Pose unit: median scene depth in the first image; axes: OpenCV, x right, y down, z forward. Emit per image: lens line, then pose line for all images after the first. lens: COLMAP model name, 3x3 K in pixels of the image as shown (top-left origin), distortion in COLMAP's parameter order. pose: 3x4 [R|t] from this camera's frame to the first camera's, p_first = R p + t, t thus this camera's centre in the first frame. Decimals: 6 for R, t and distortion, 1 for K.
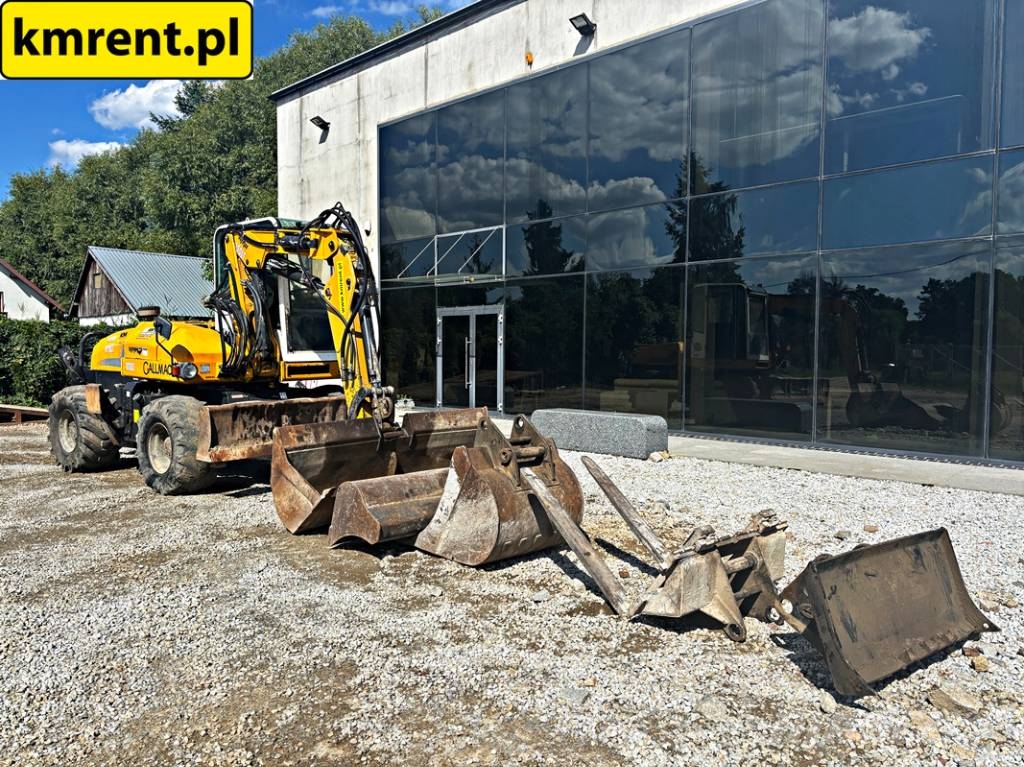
lens RADIAL K [[764.0, 0, 520.3], [0, 764.0, 382.6], [0, 0, 1]] dist [0.070926, -0.108466]
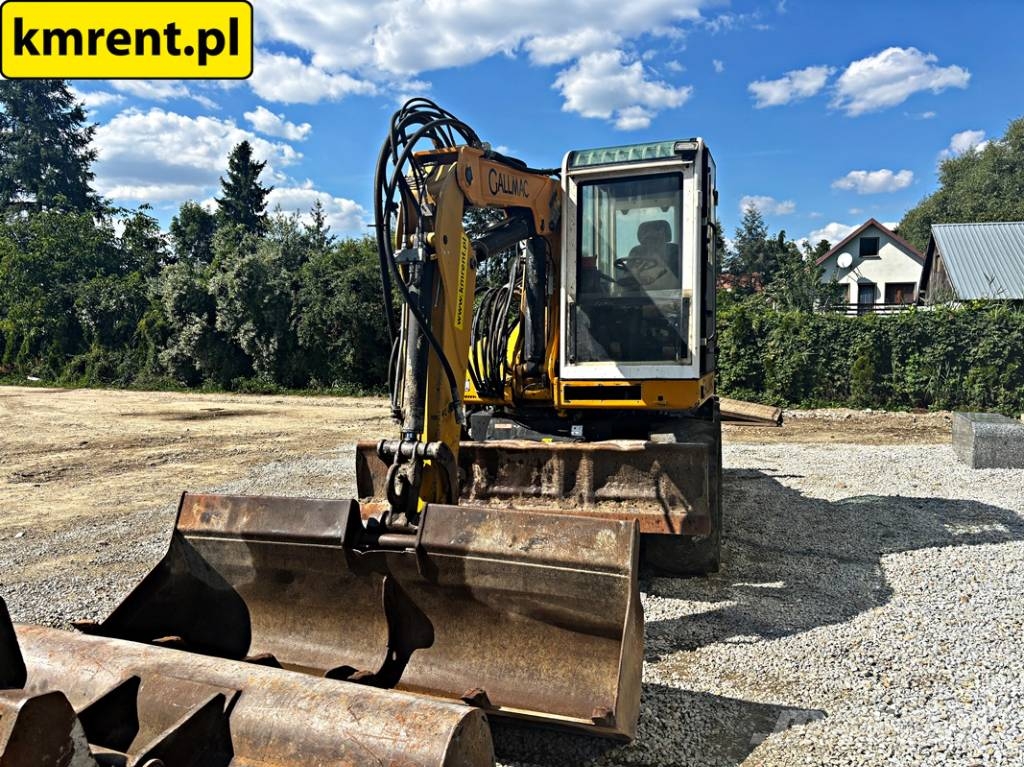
lens RADIAL K [[770.4, 0, 508.7], [0, 770.4, 384.2], [0, 0, 1]] dist [0.039491, -0.036220]
pose [[0.395366, 0.049938, -0.917165, 0.254293], [-0.034120, 0.998630, 0.039666, -0.045067], [0.917890, 0.015611, 0.396528, 0.688091]]
